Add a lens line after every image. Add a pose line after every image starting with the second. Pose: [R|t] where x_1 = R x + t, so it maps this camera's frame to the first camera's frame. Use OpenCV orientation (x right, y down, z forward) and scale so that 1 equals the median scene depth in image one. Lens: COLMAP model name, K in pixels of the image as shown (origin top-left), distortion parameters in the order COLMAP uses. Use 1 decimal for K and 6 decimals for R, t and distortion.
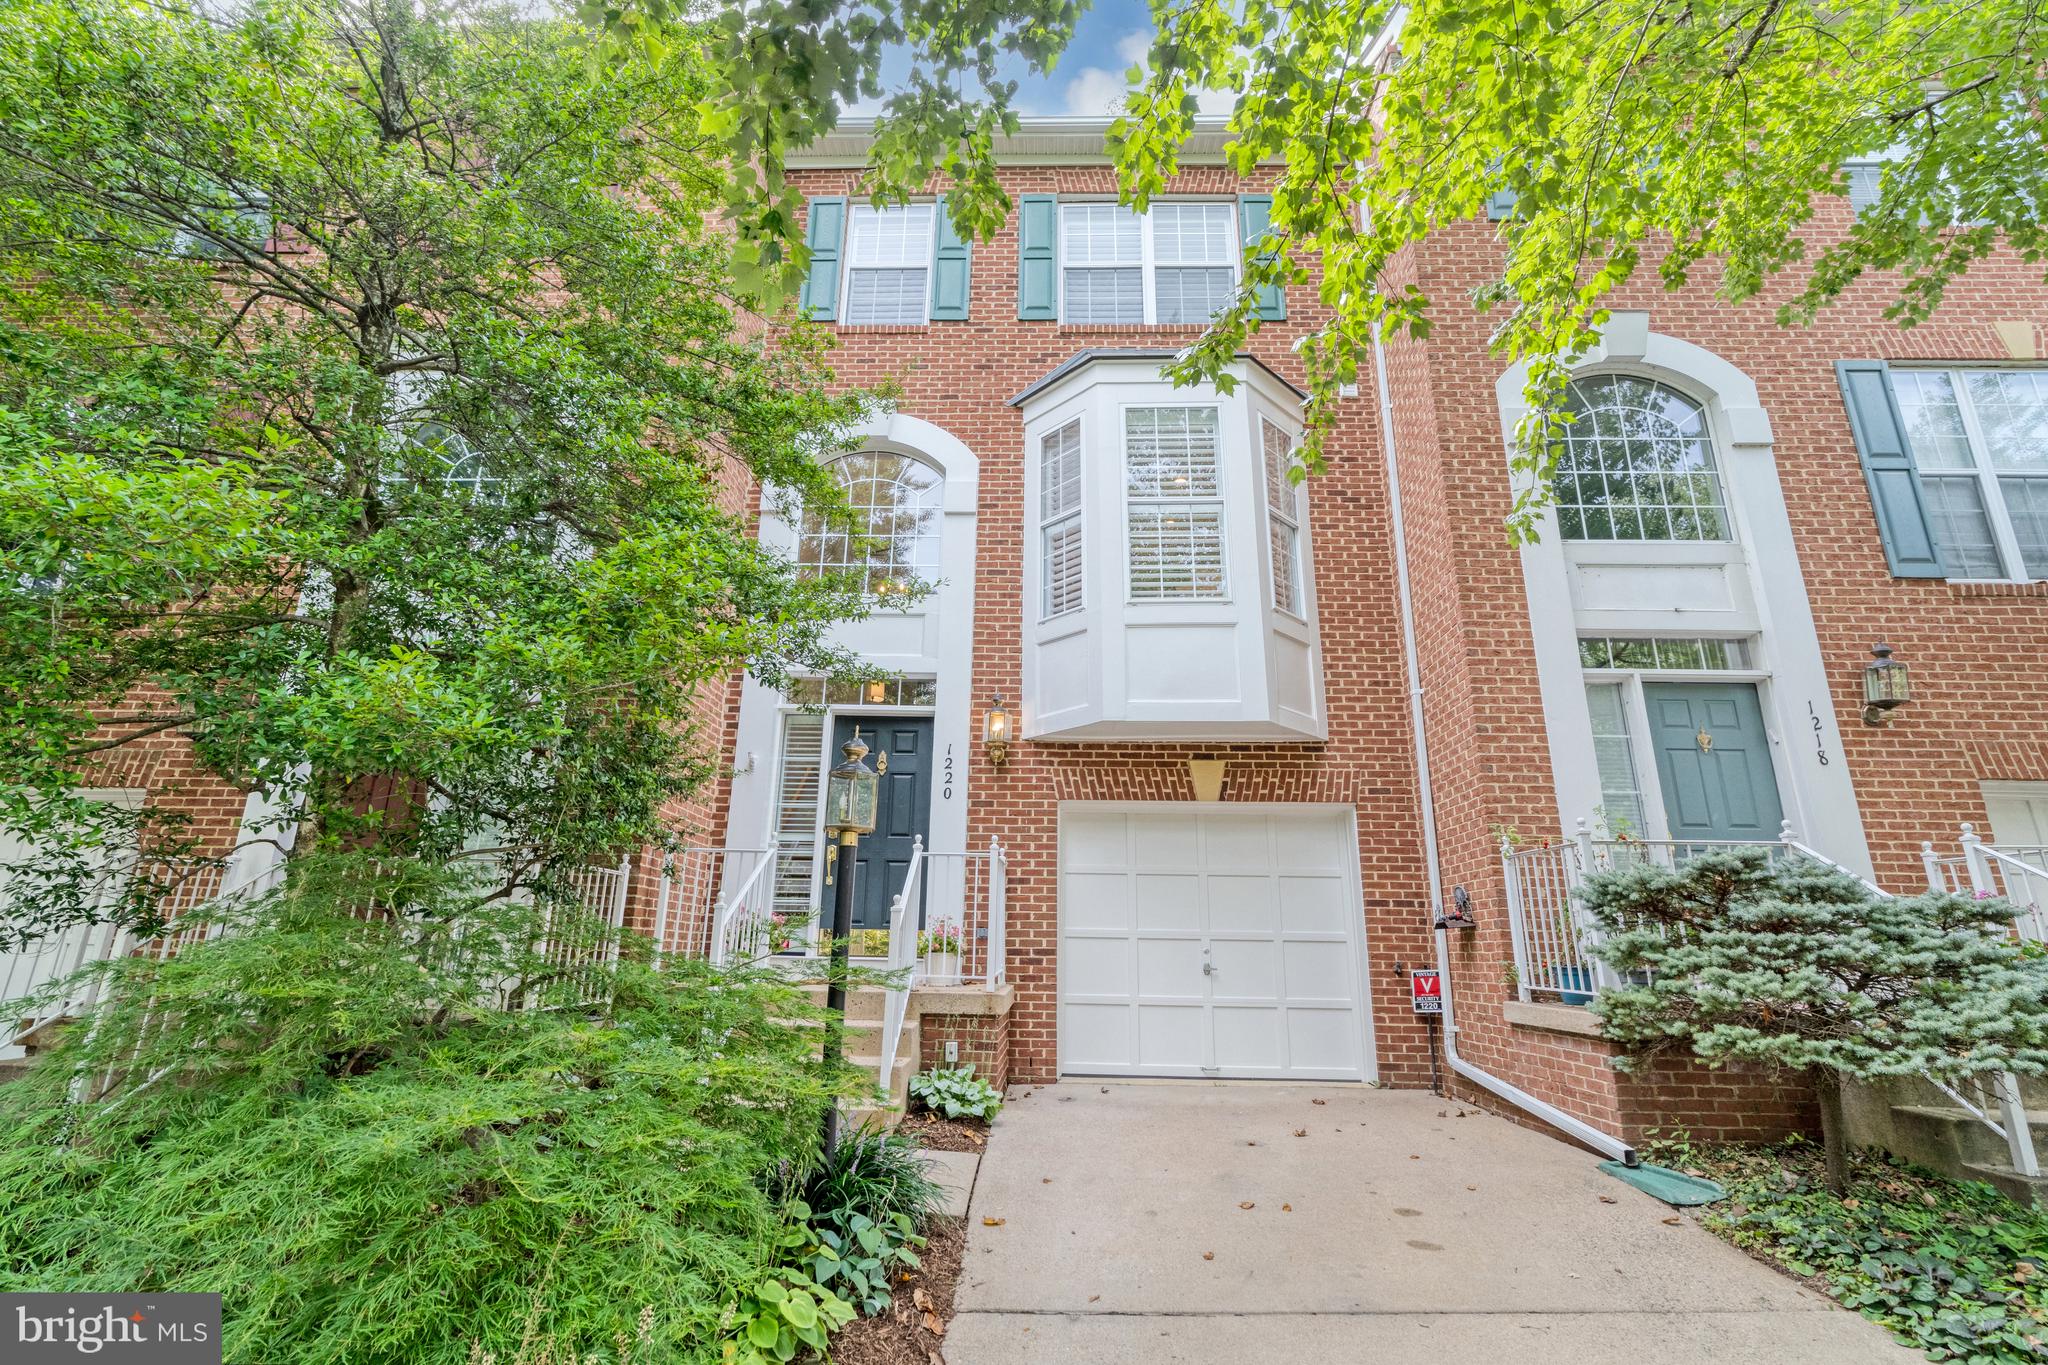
lens RADIAL K [[942.1, 0, 1028.0], [0, 942.1, 681.3], [0, 0, 1]] dist [-0.008098, 0.001761]
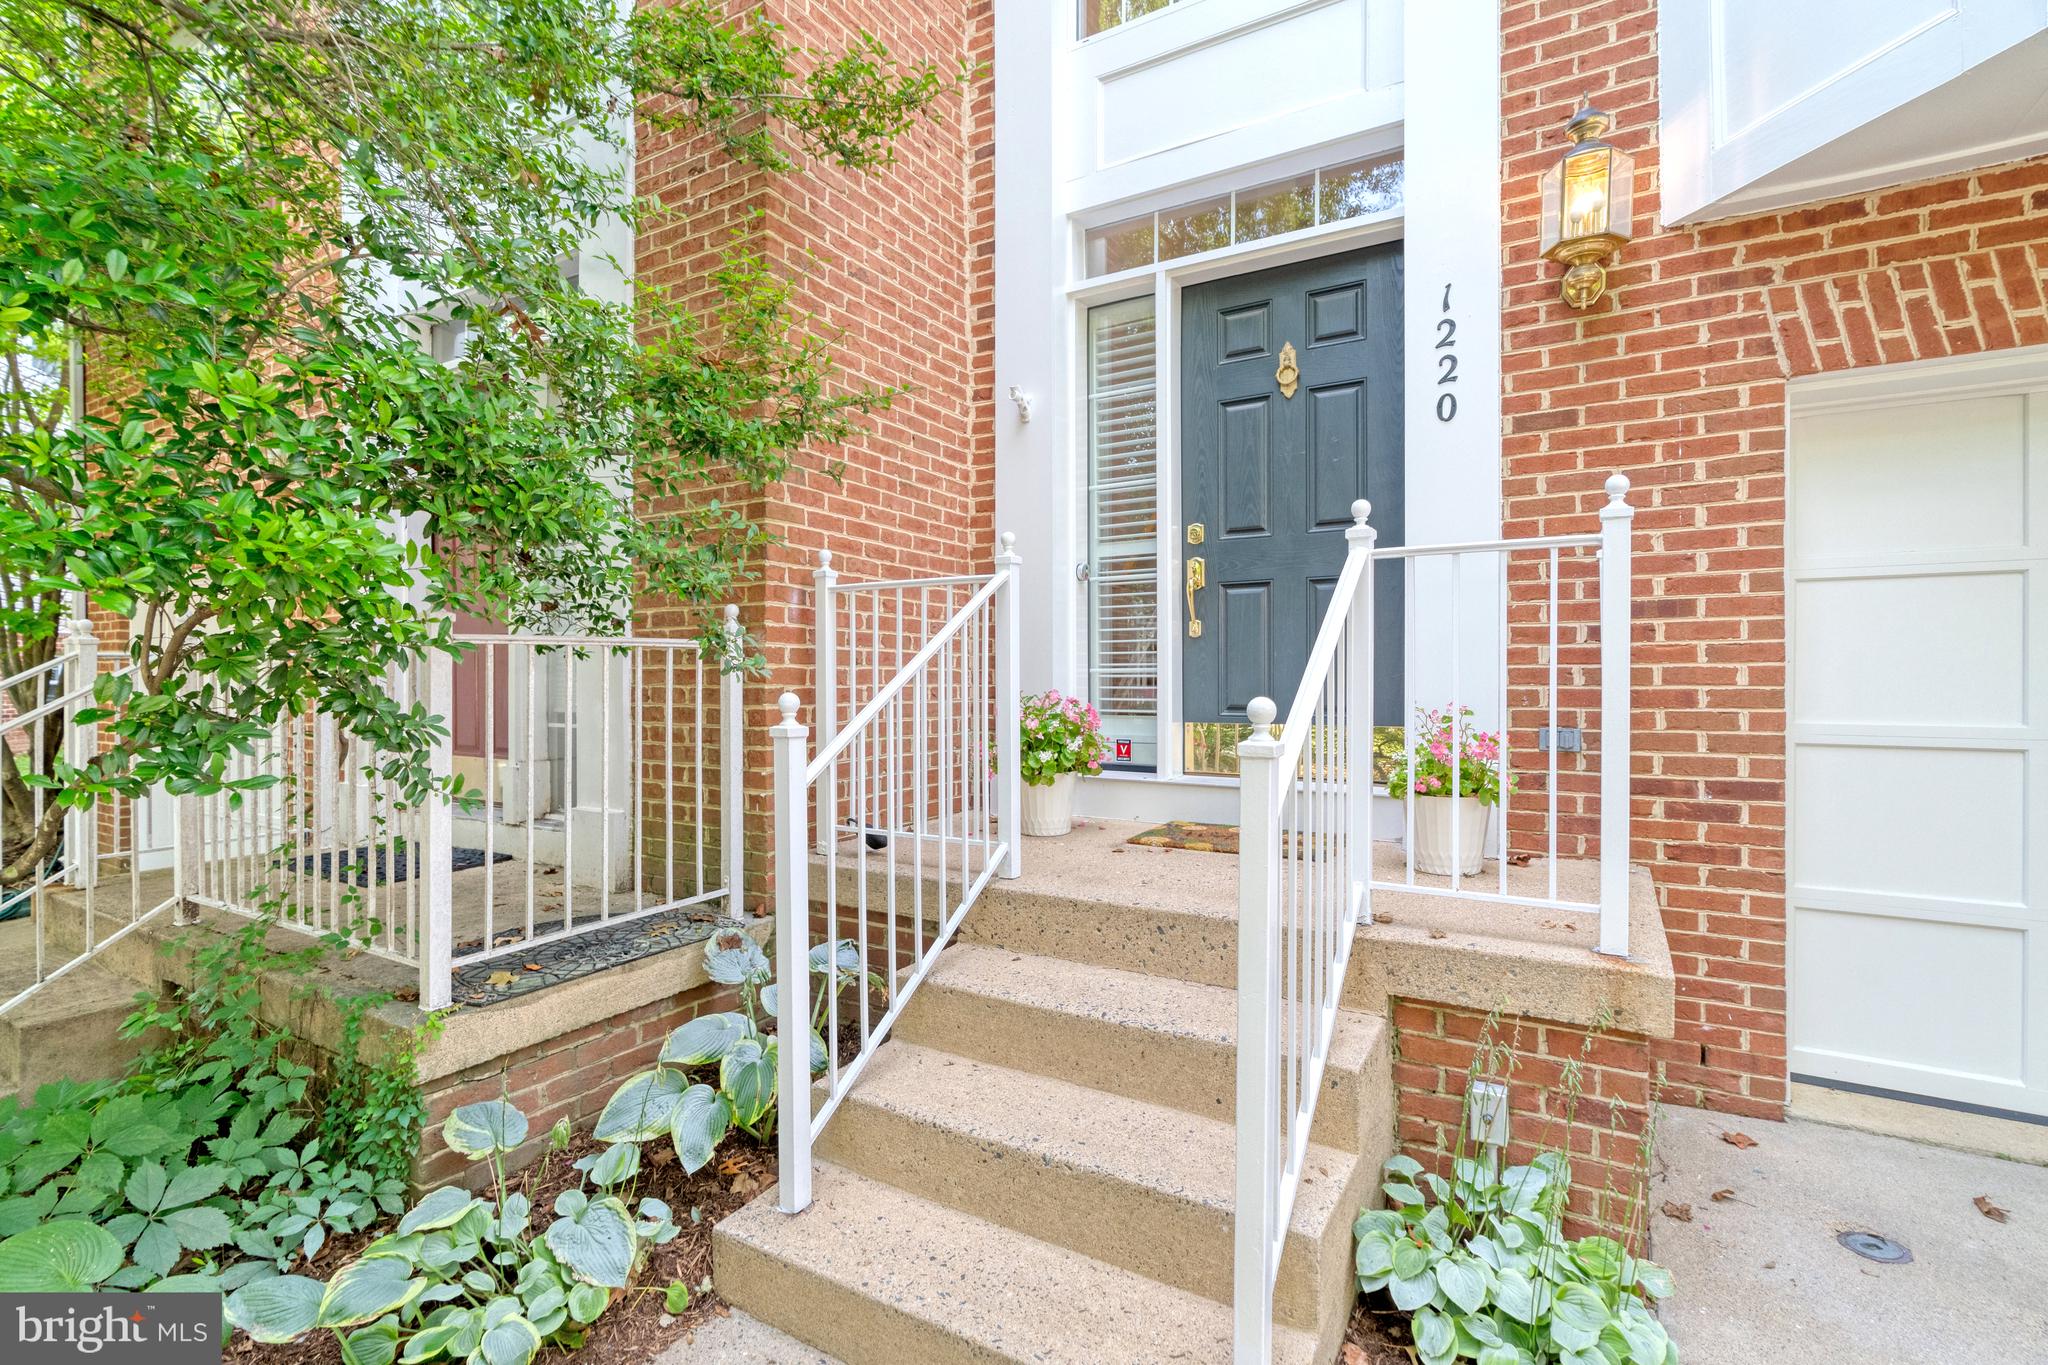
lens RADIAL K [[942.1, 0, 1028.7], [0, 942.1, 686.0], [0, 0, 1]] dist [-0.008098, 0.001761]
pose [[0.872311, -0.015425, -0.488708, -0.046354], [0.151510, 0.958834, 0.240172, 0.109389], [0.464885, -0.283549, 0.838738, 0.541241]]
